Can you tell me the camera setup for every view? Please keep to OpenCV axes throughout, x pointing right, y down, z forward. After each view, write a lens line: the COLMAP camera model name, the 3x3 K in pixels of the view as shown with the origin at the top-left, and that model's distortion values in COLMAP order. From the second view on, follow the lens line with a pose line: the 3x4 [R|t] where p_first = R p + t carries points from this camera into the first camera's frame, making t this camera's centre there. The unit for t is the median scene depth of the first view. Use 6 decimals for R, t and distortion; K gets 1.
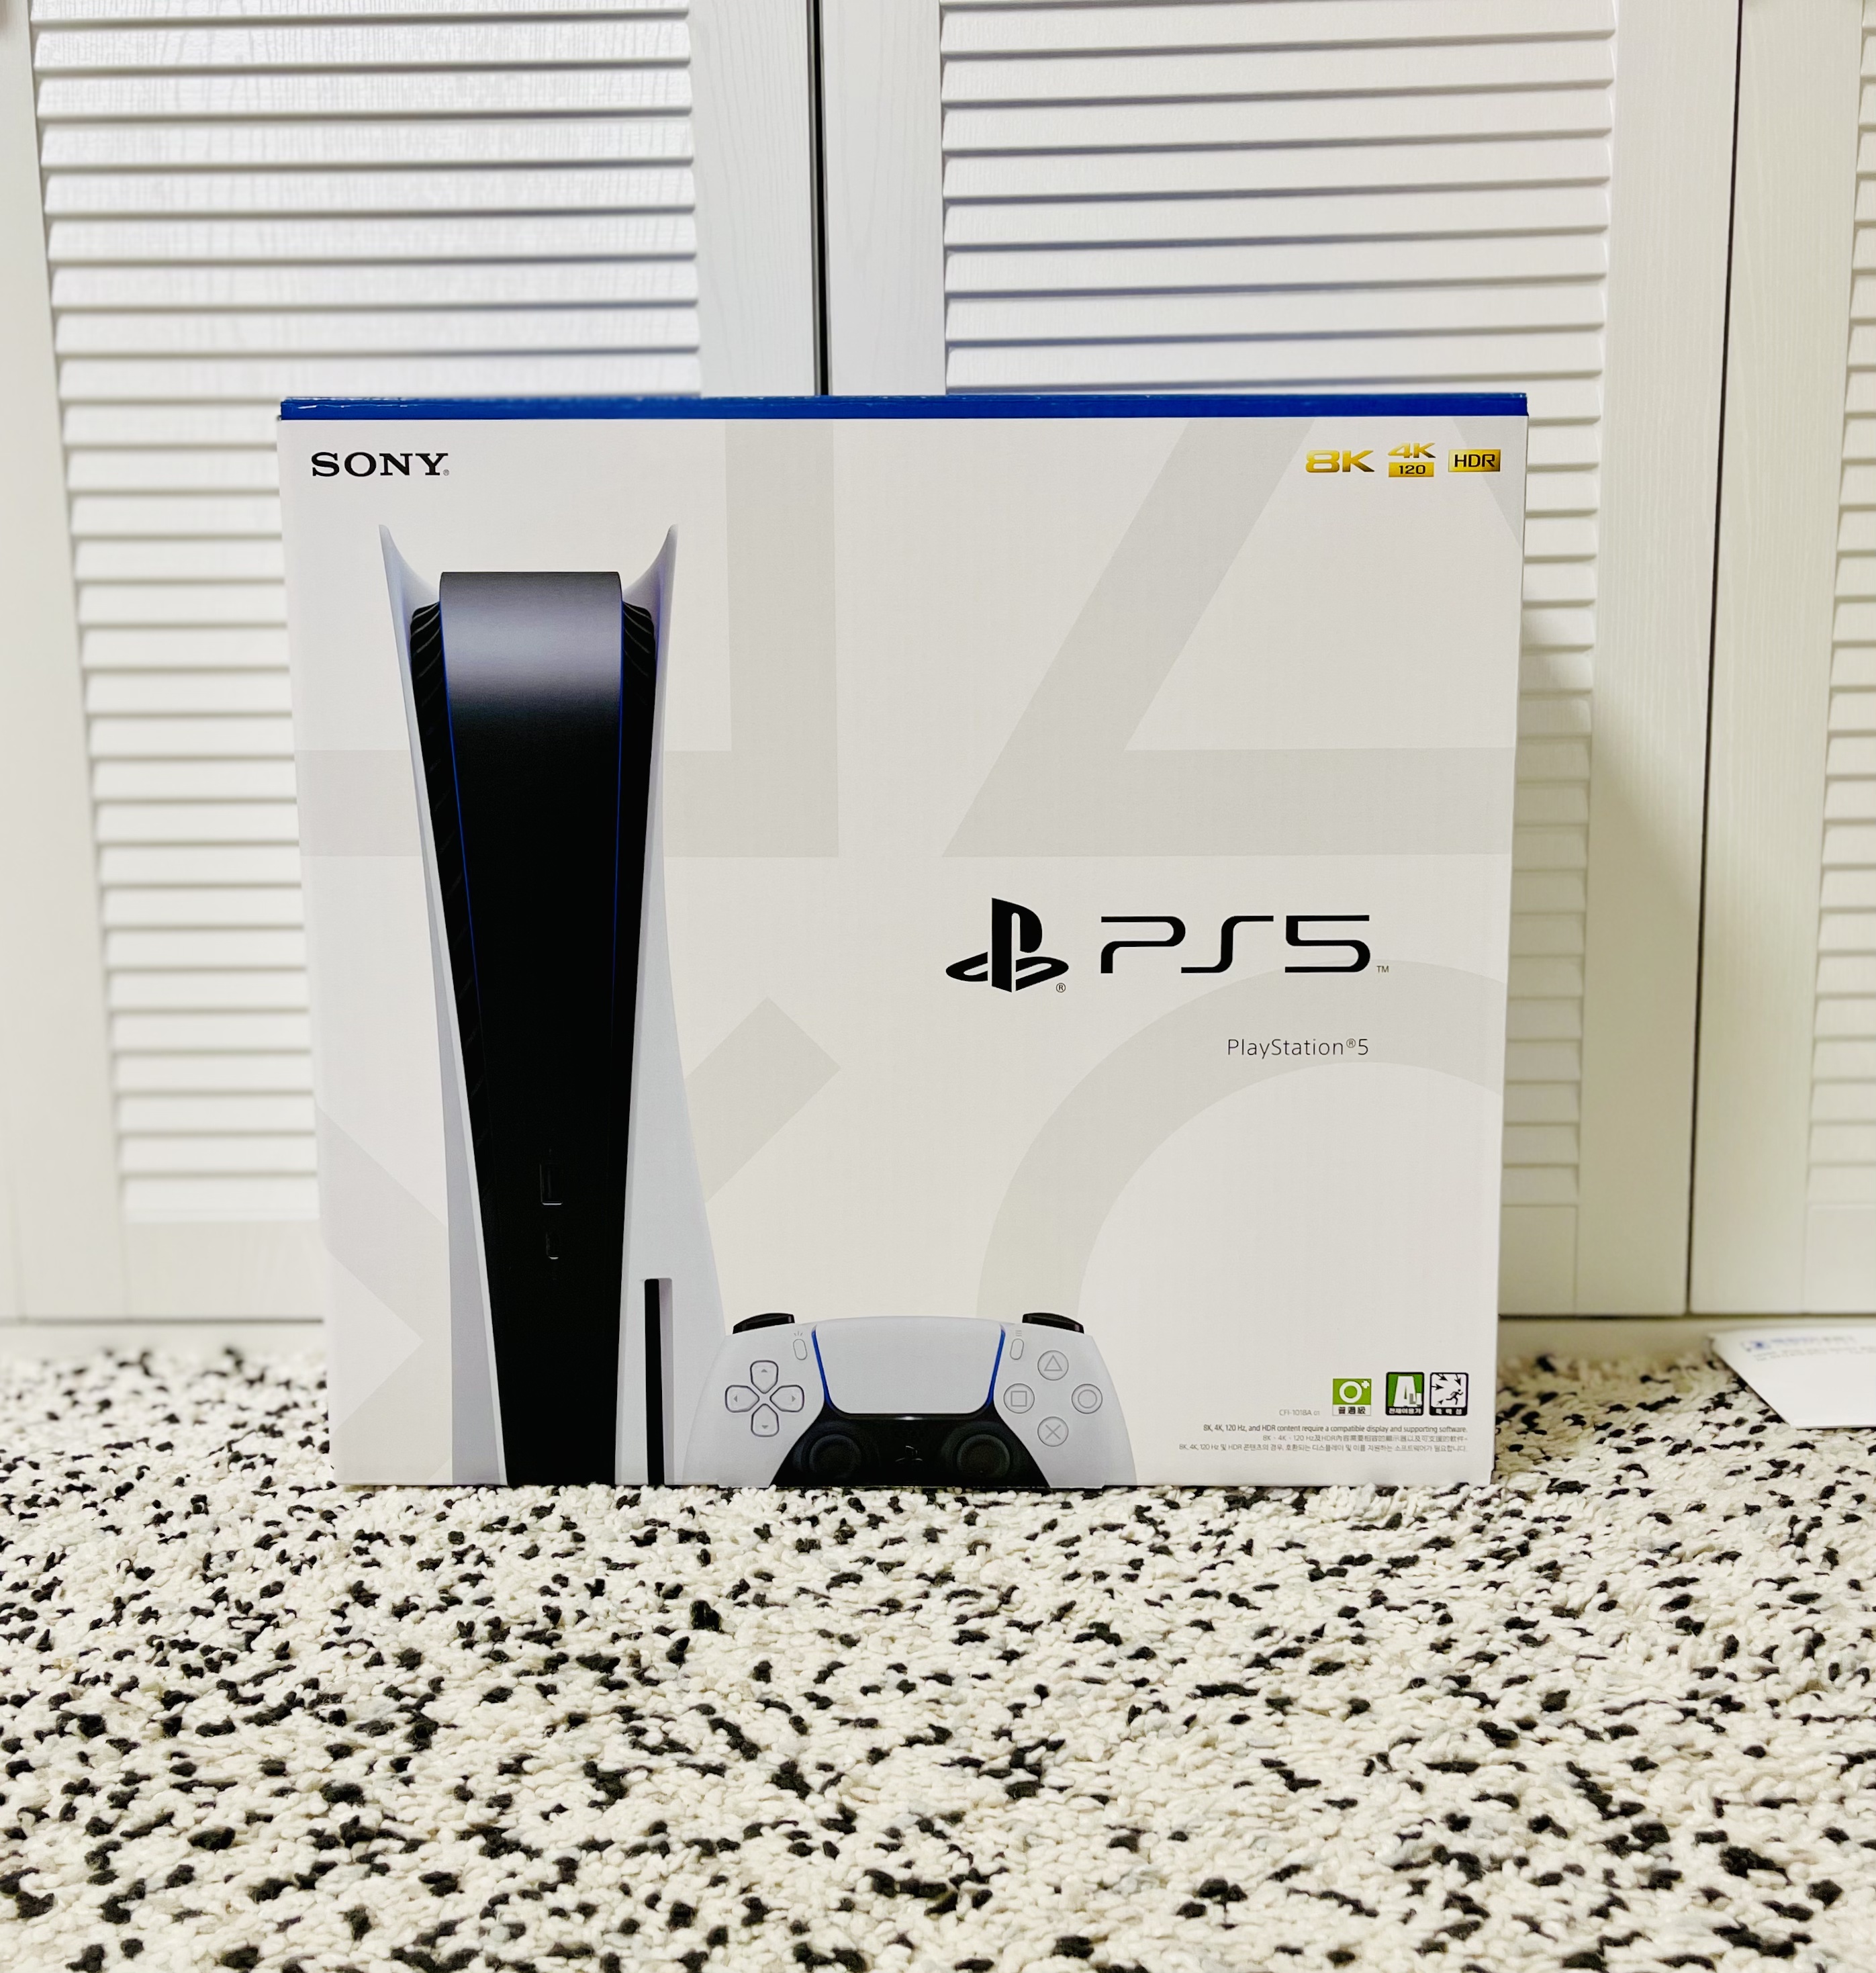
lens RADIAL K [[1988.8, 0, 963.1], [0, 1988.8, 1076.2], [0, 0, 1]] dist [0.008860, 0.006141]
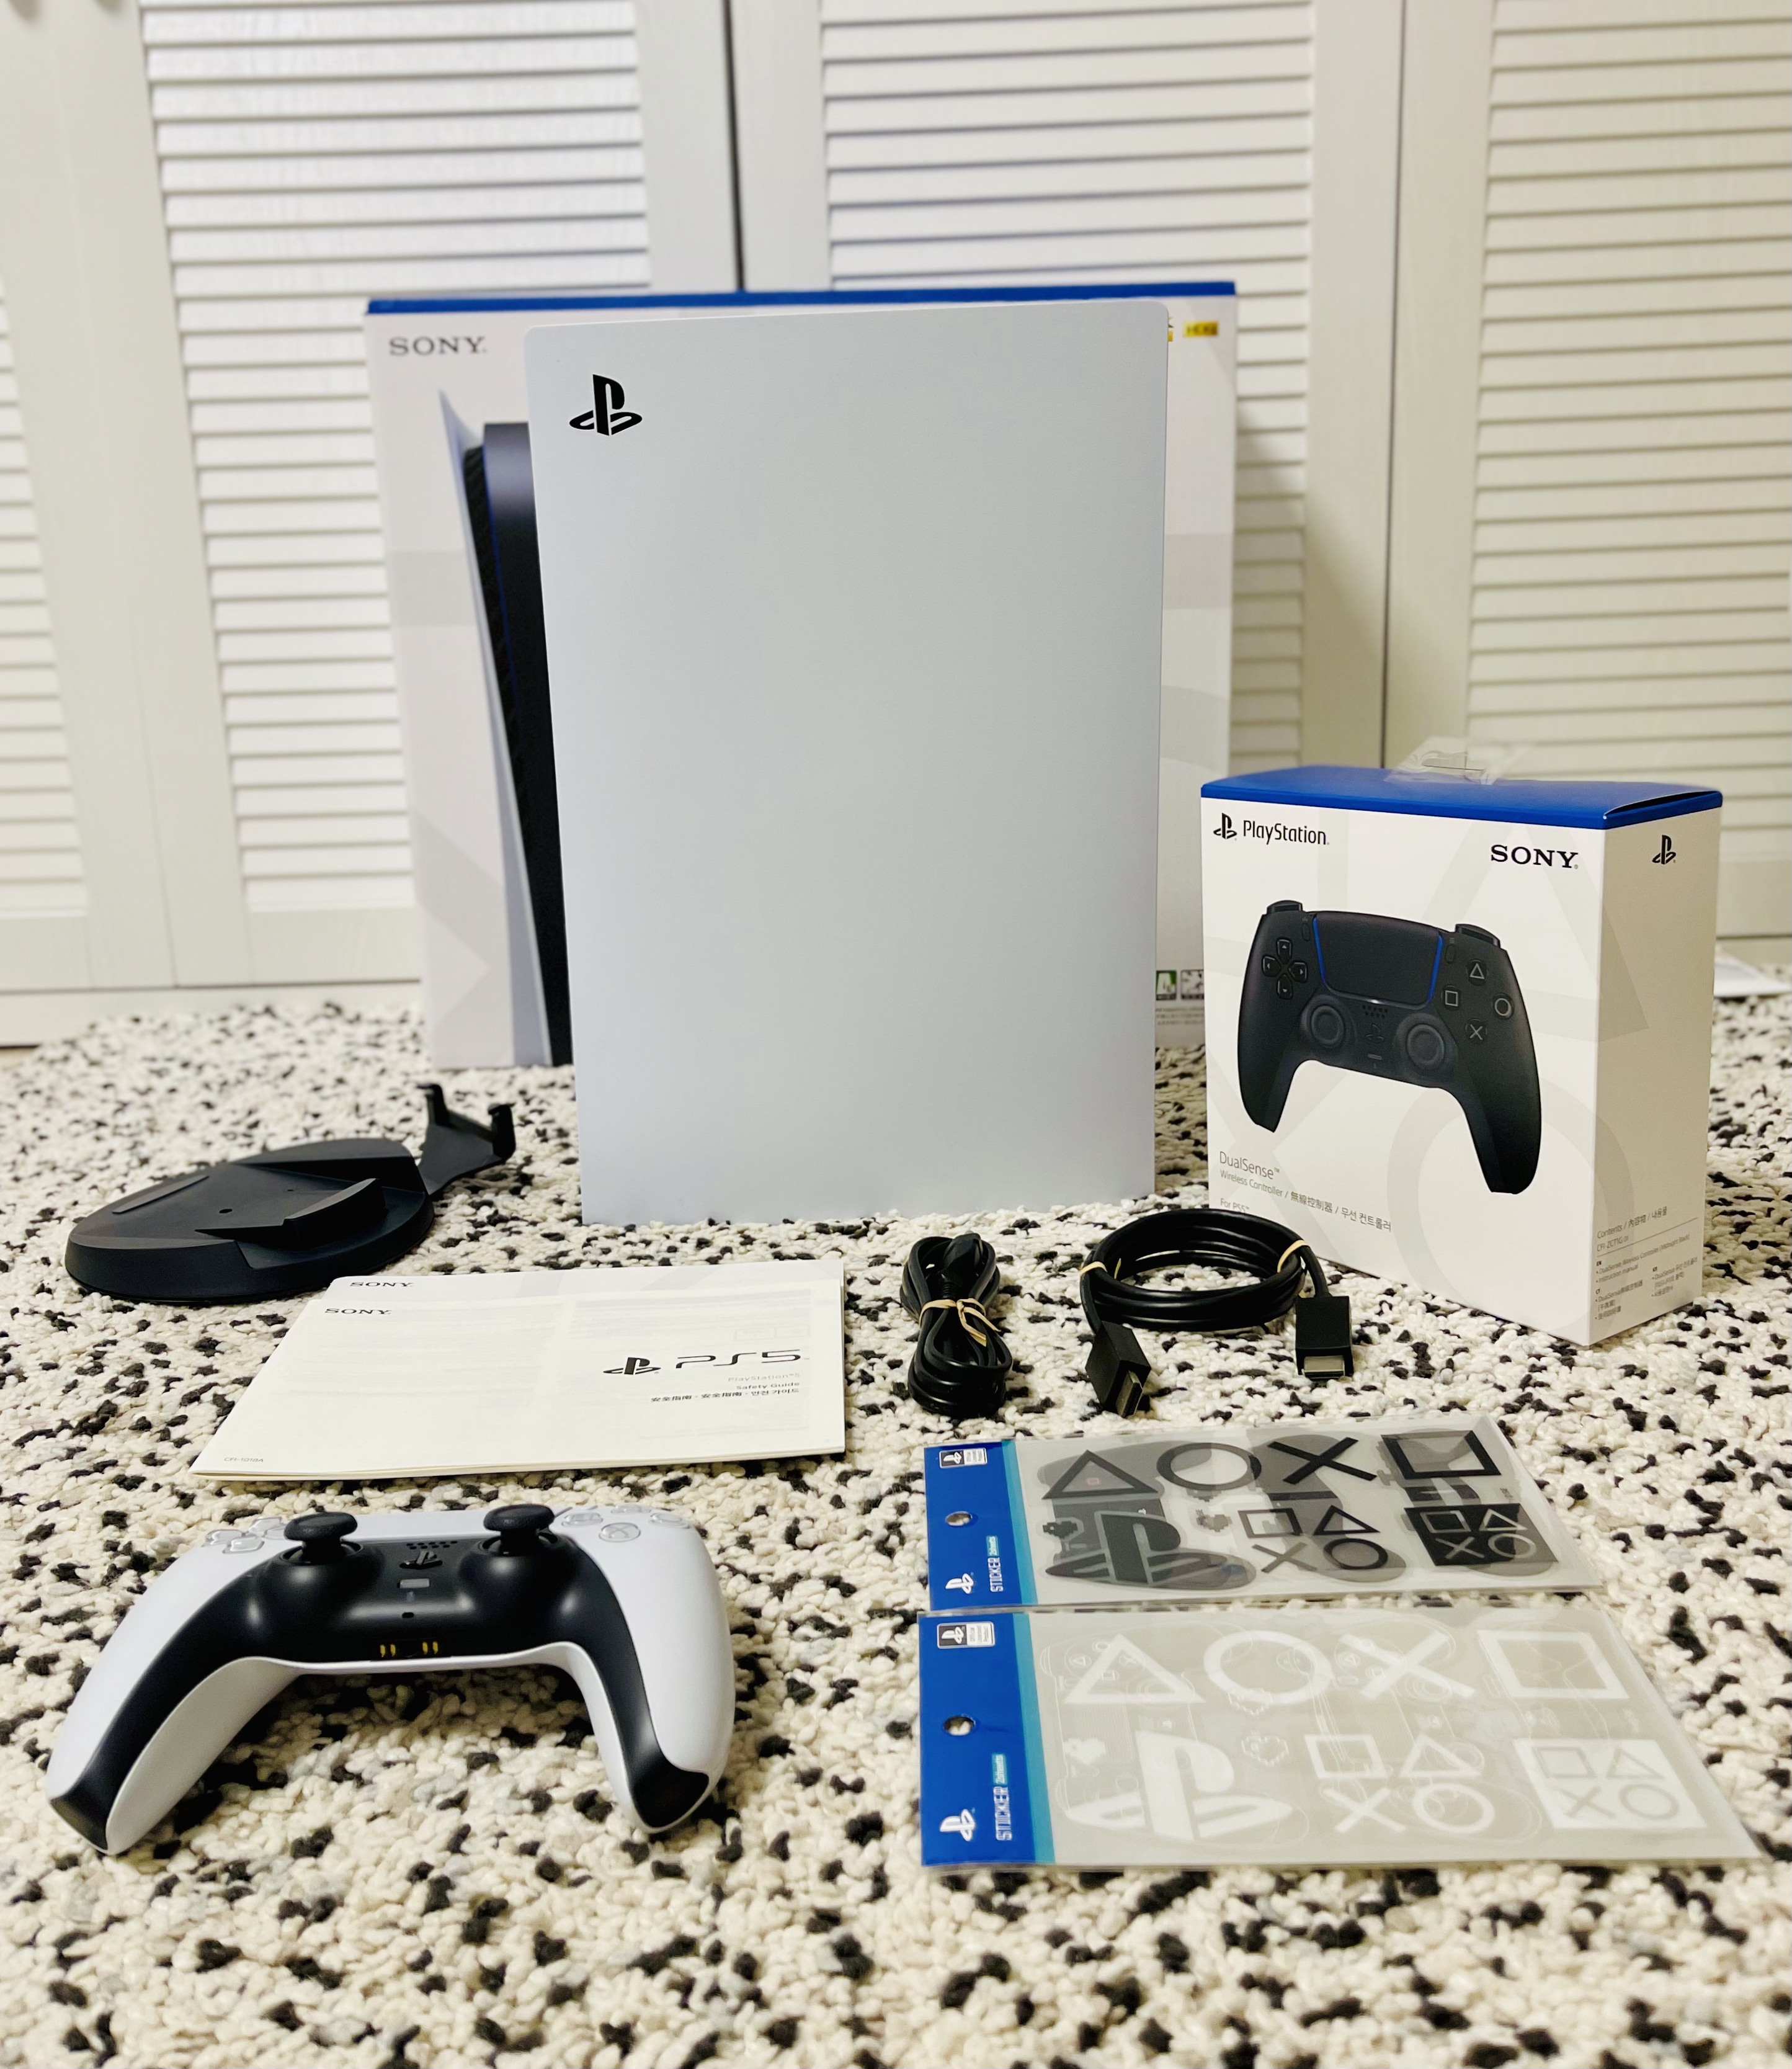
lens RADIAL K [[1831.8, 0, 896.0], [0, 1831.8, 1034.5], [0, 0, 1]] dist [0.037114, -0.027067]
pose [[0.999430, -0.026377, 0.021066, -0.005073], [0.024633, 0.996559, 0.079145, 0.091797], [-0.023081, -0.078581, 0.996641, -0.377789]]
